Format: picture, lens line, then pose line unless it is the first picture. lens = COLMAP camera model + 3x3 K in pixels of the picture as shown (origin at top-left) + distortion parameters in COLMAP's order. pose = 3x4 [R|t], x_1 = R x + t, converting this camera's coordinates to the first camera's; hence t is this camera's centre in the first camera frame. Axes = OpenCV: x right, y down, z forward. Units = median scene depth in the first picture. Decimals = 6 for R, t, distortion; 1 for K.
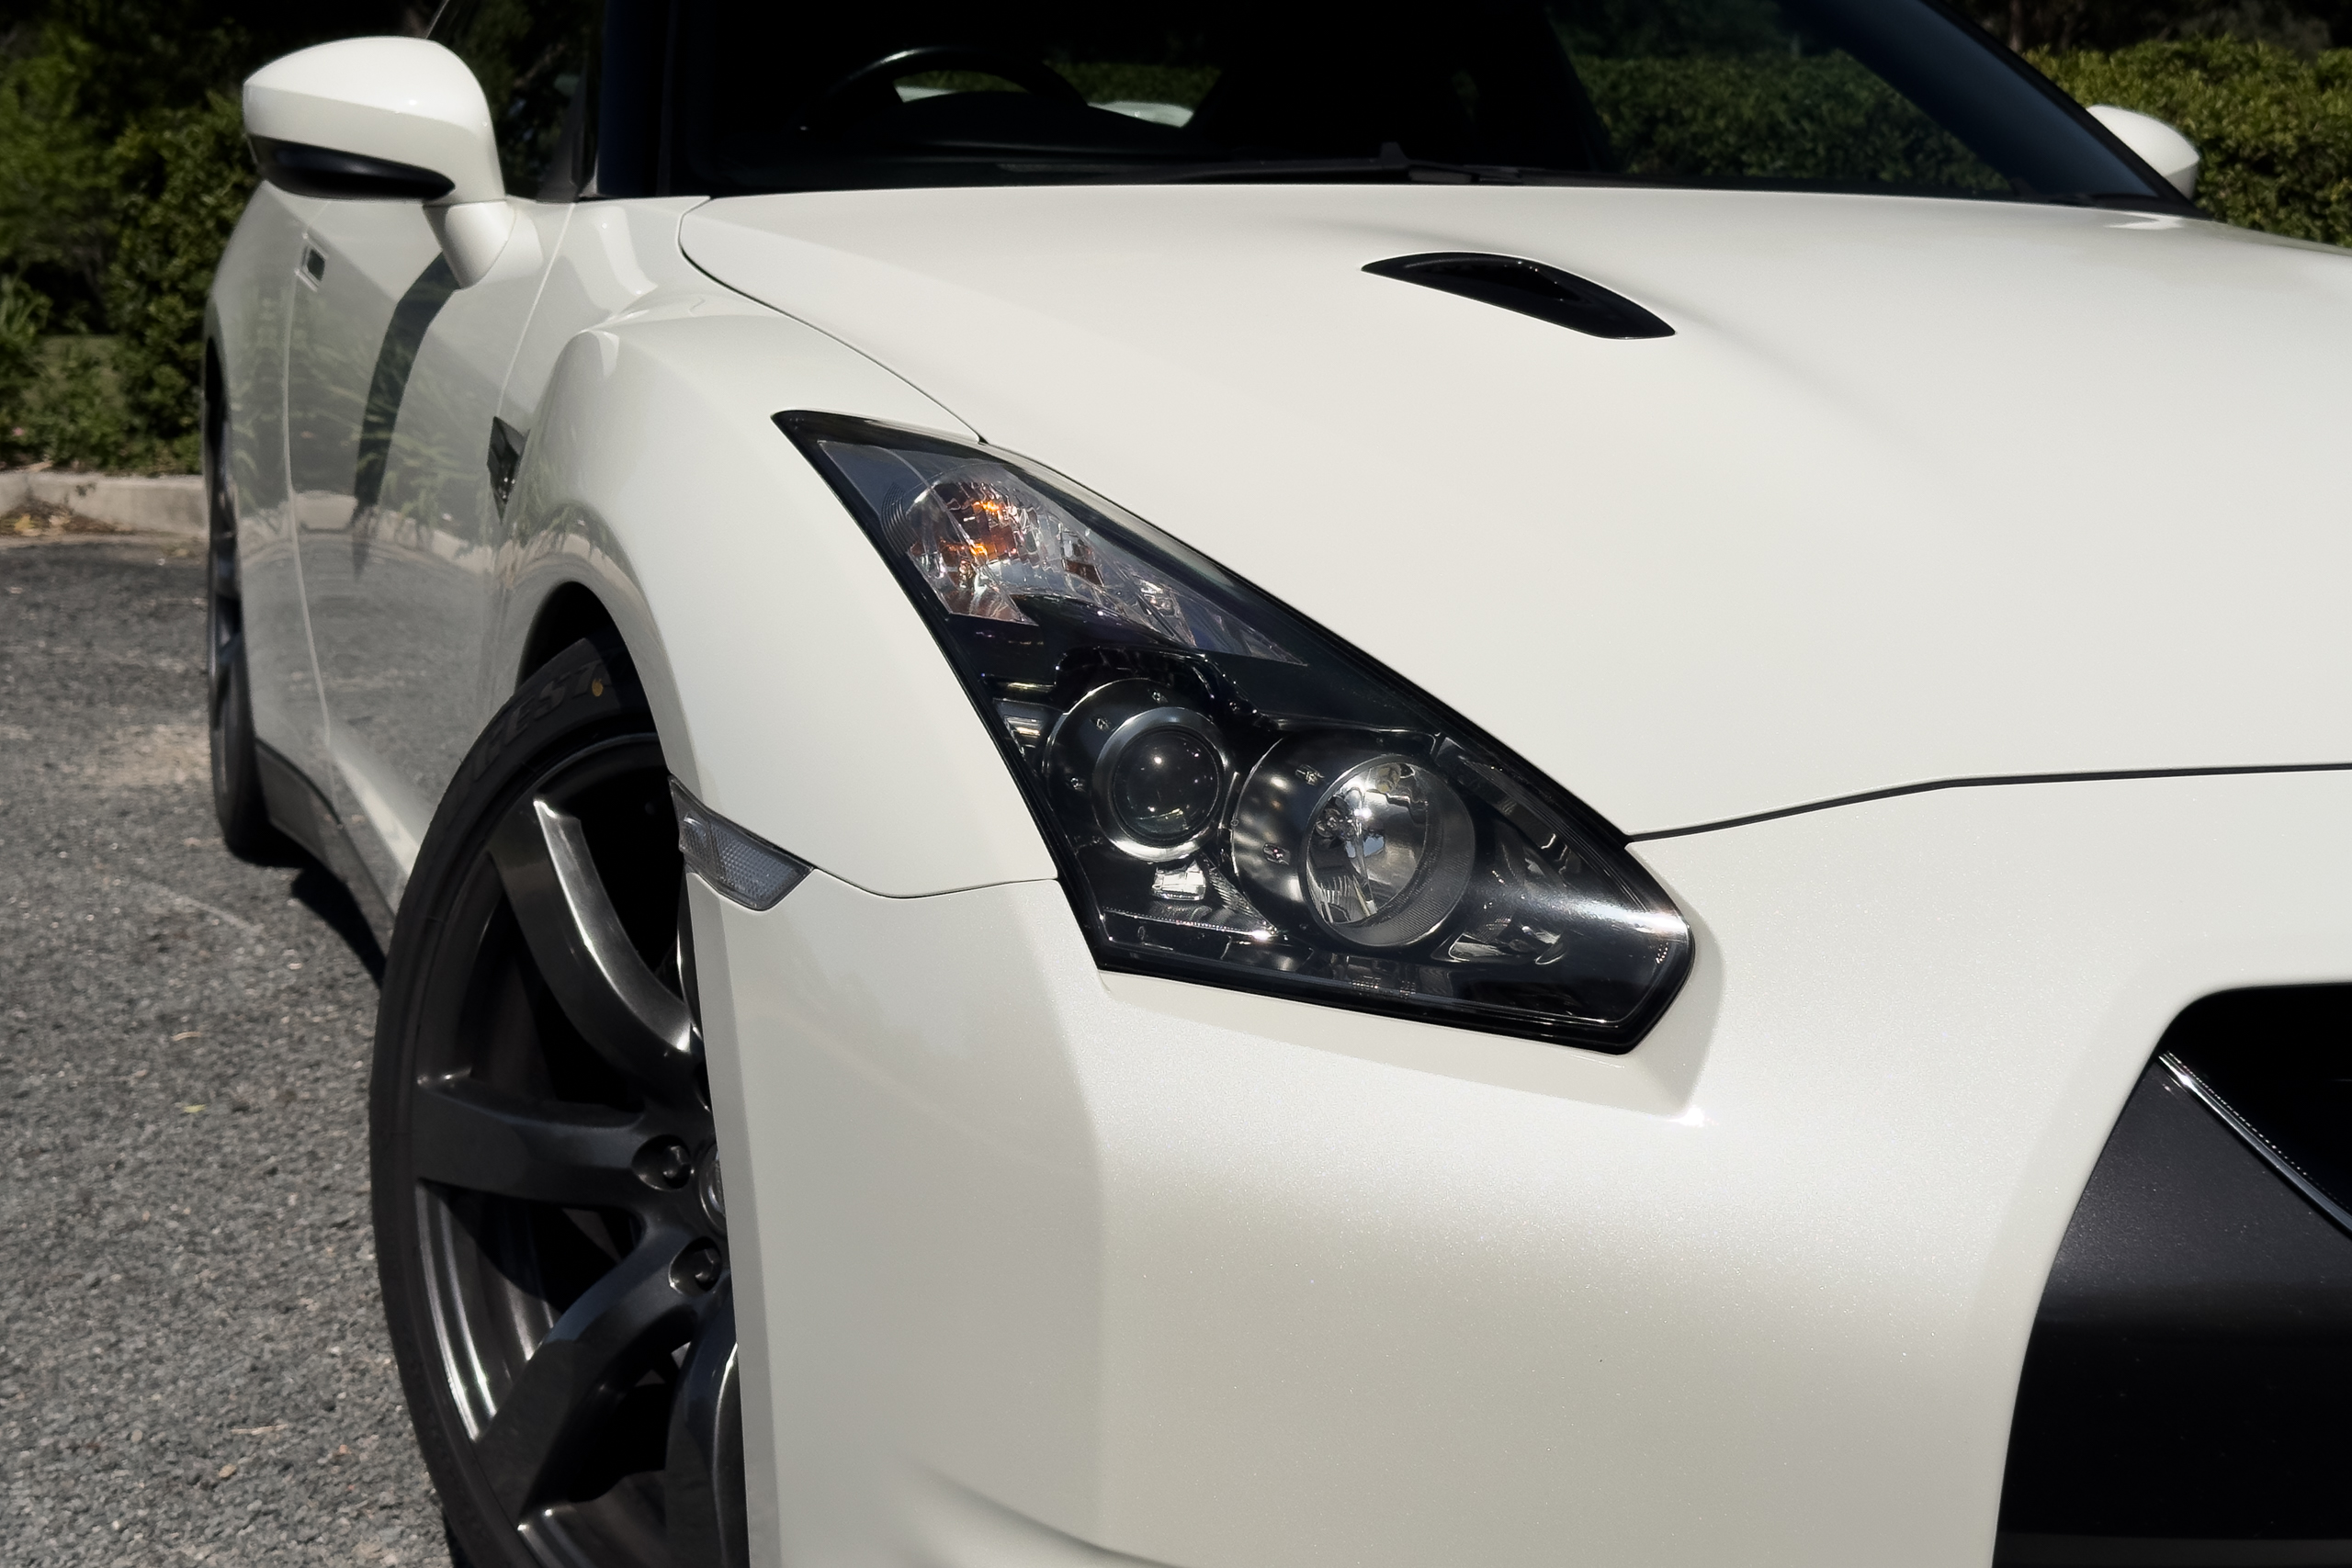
lens RADIAL K [[3520.1, 0, 1134.0], [0, 3520.1, 782.2], [0, 0, 1]] dist [0.135997, 0.015051]
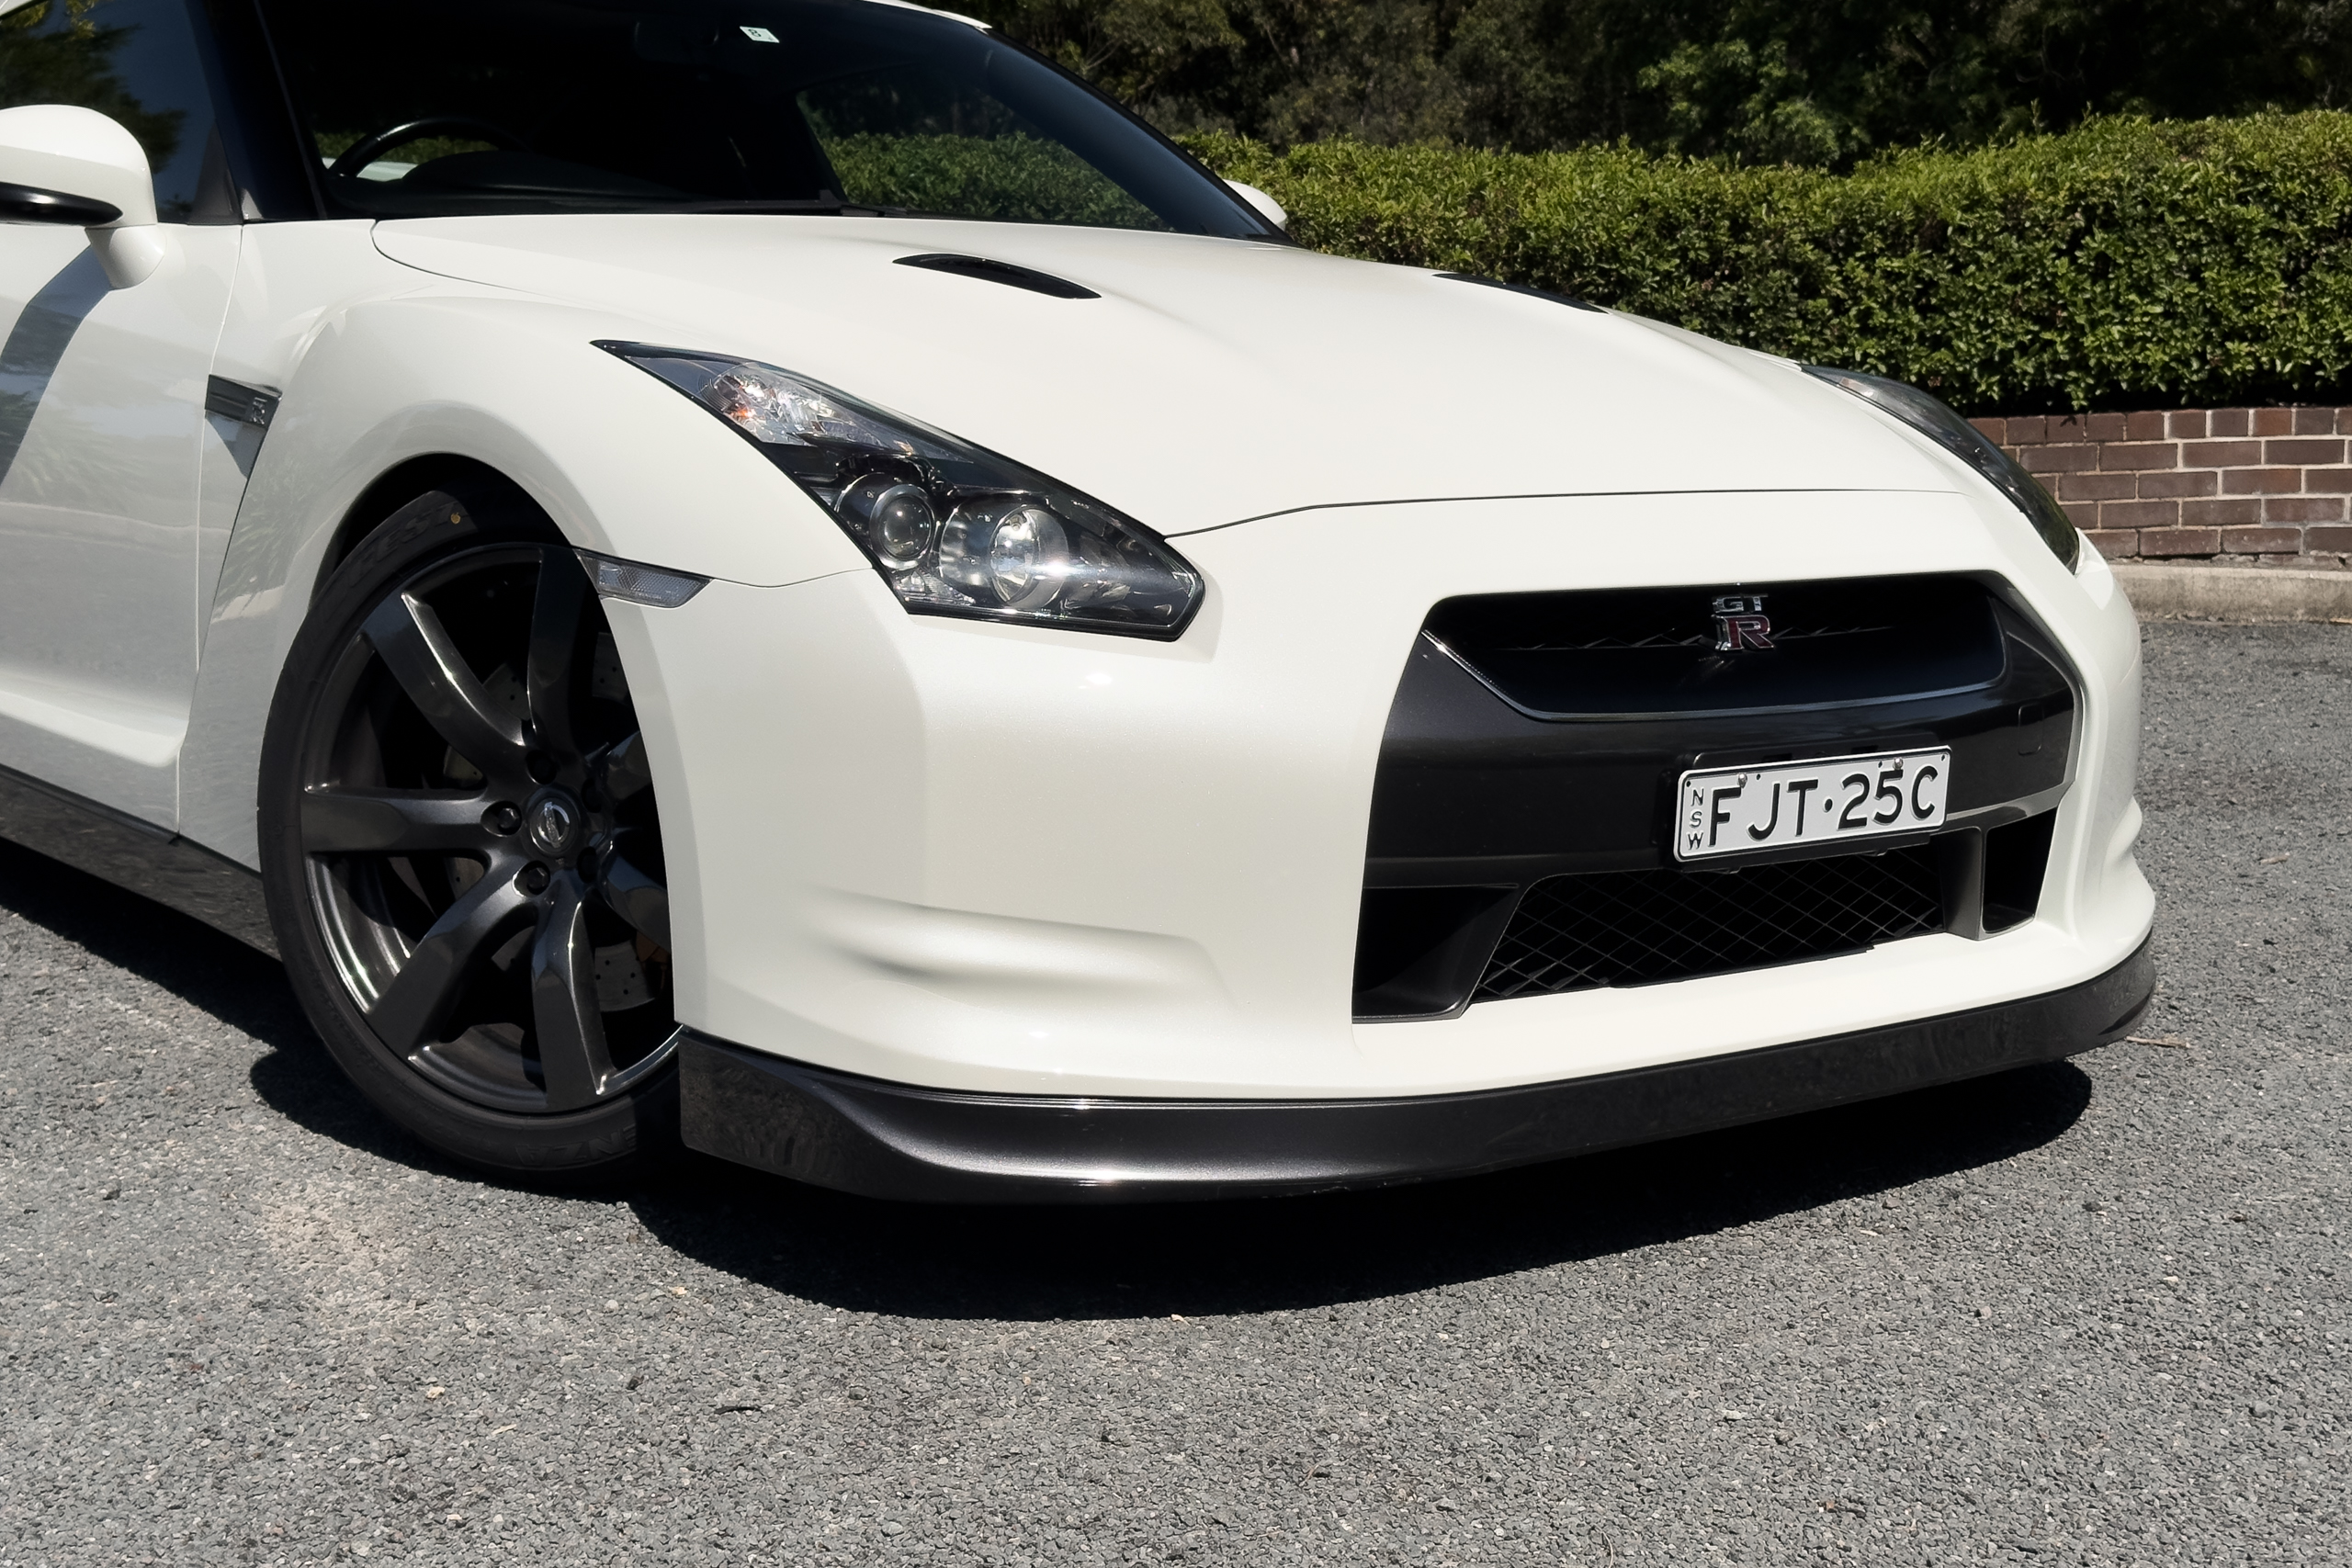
lens RADIAL K [[3371.7, 0, 1212.5], [0, 3371.7, 779.3], [0, 0, 1]] dist [0.131849, 0.000960]
pose [[0.953002, -0.045497, 0.299527, -0.277733], [0.049833, 0.998734, -0.006850, 0.113531], [-0.298836, 0.021454, 0.954063, -0.541468]]
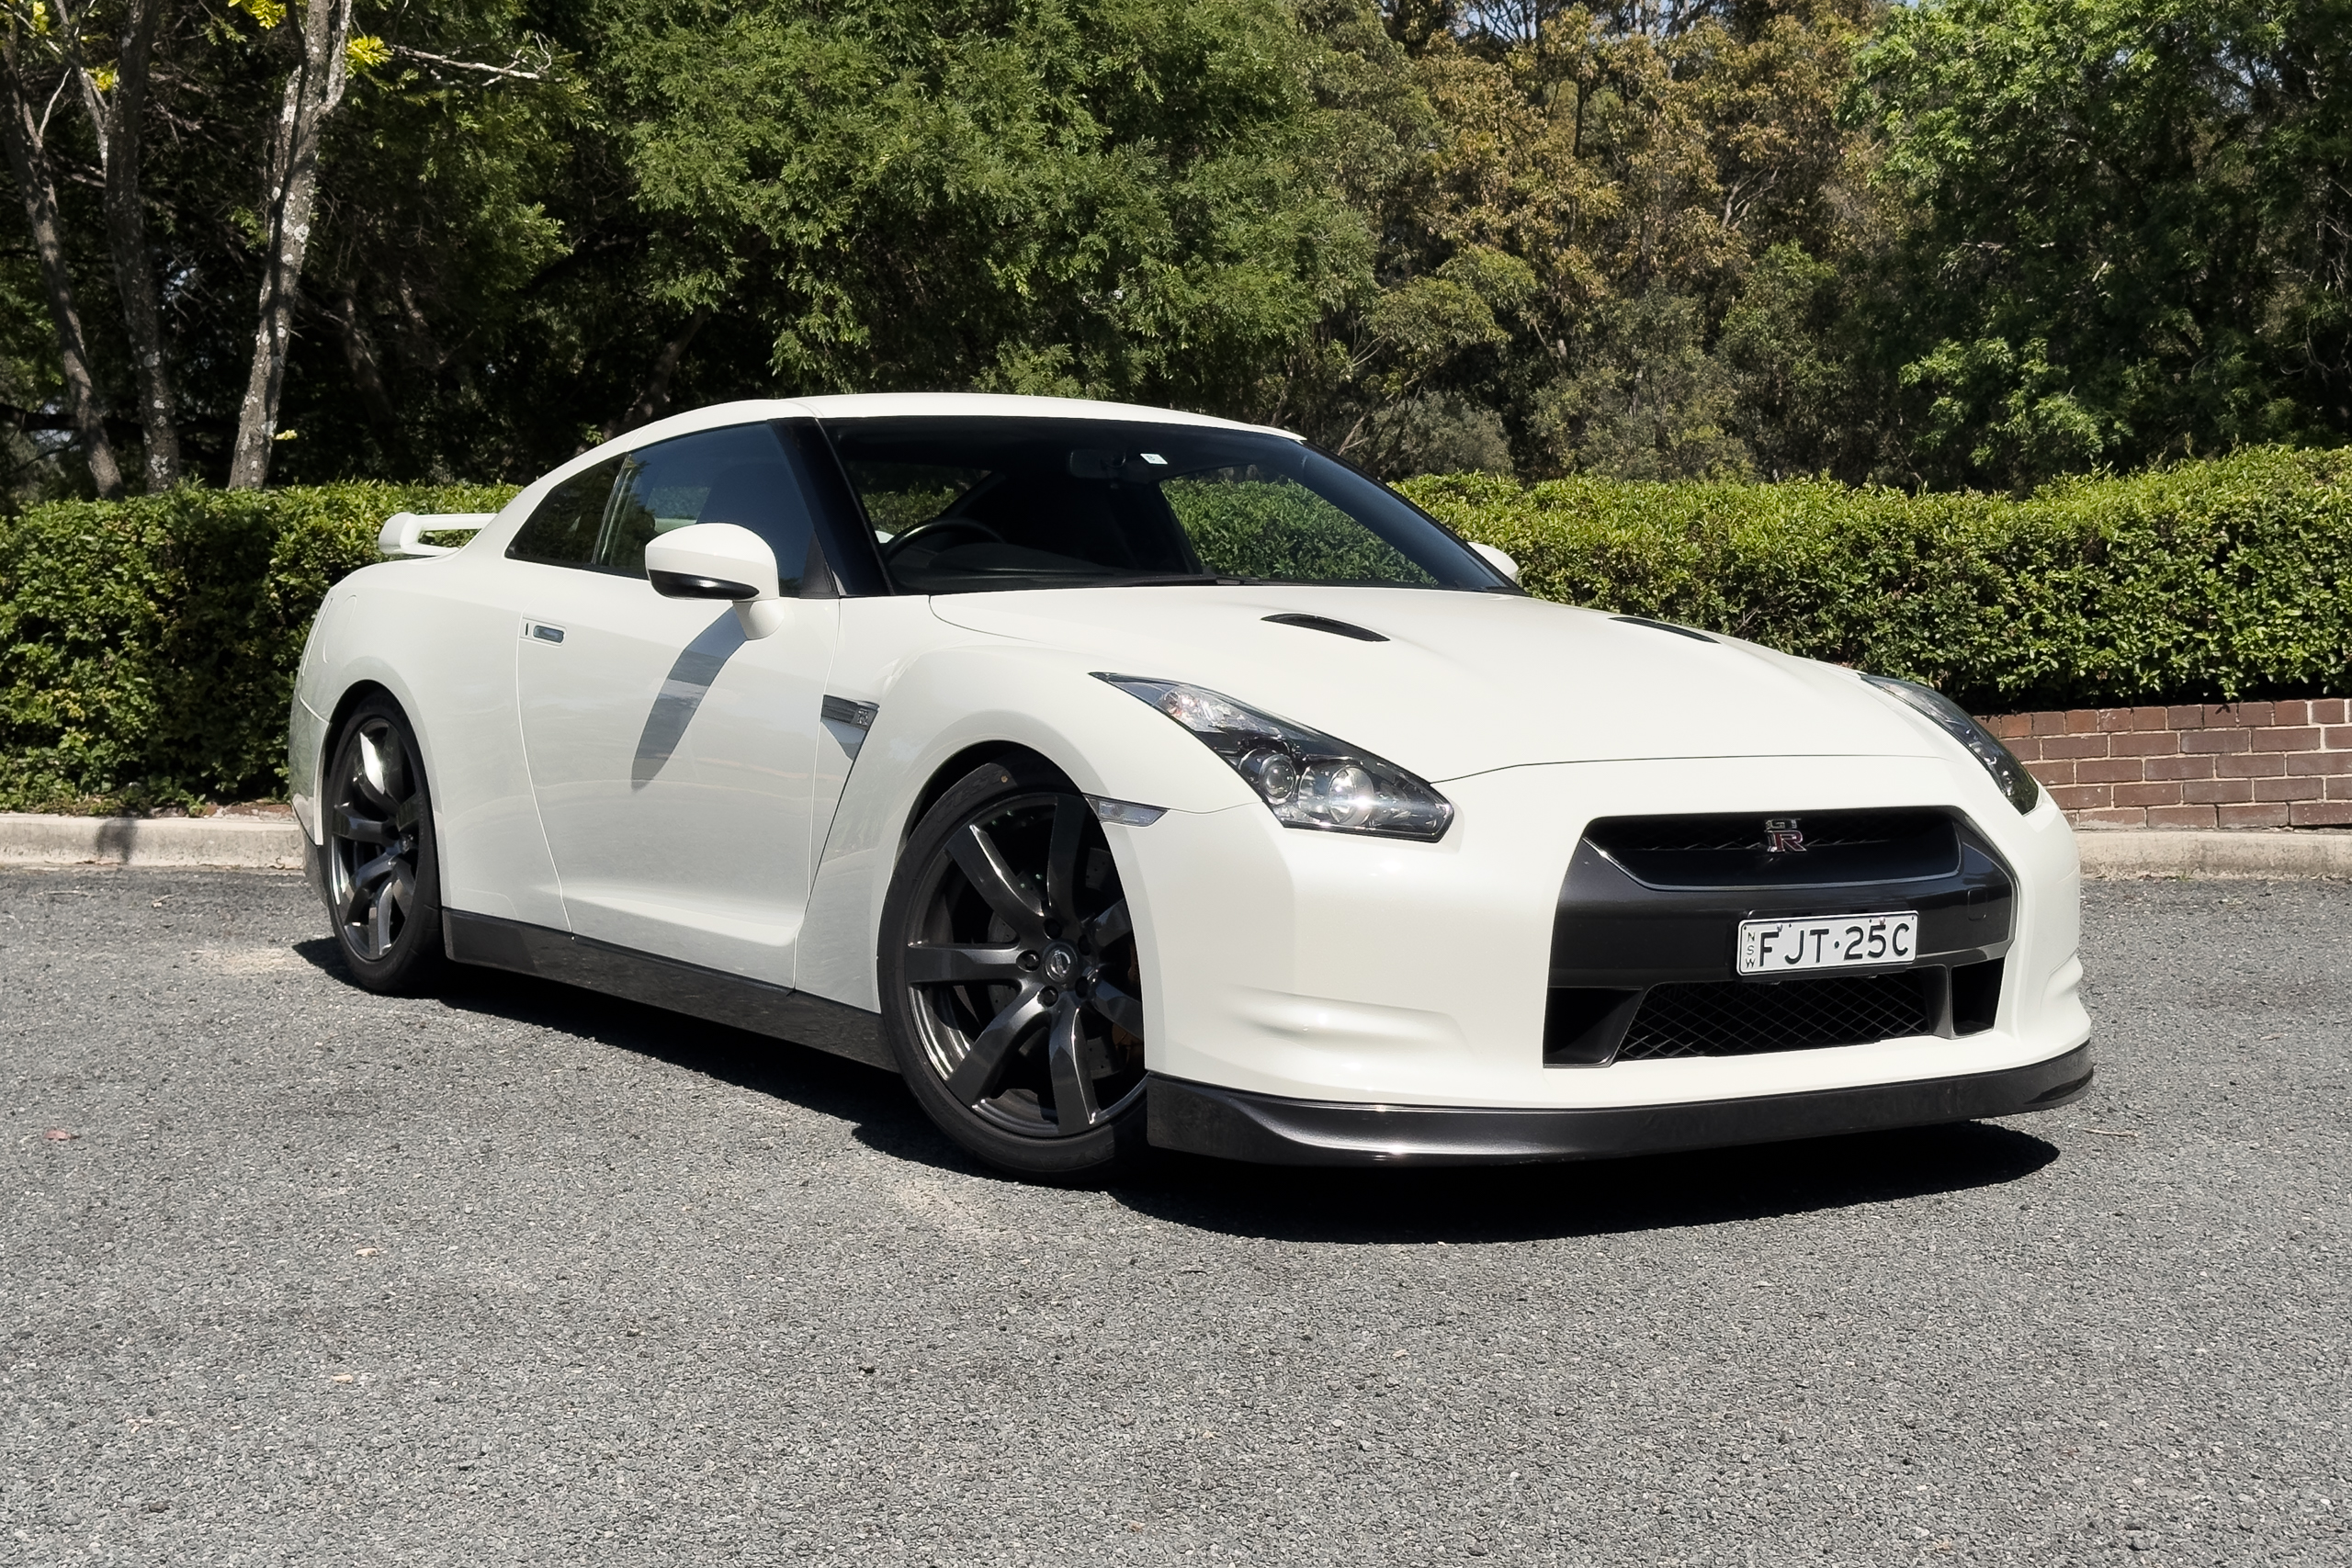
lens RADIAL K [[3371.7, 0, 1212.5], [0, 3371.7, 779.3], [0, 0, 1]] dist [0.131849, 0.000960]
pose [[0.973785, -0.026906, 0.225873, -0.547260], [0.049970, 0.994027, -0.097022, 0.217838], [-0.221914, 0.105765, 0.969313, -1.433357]]
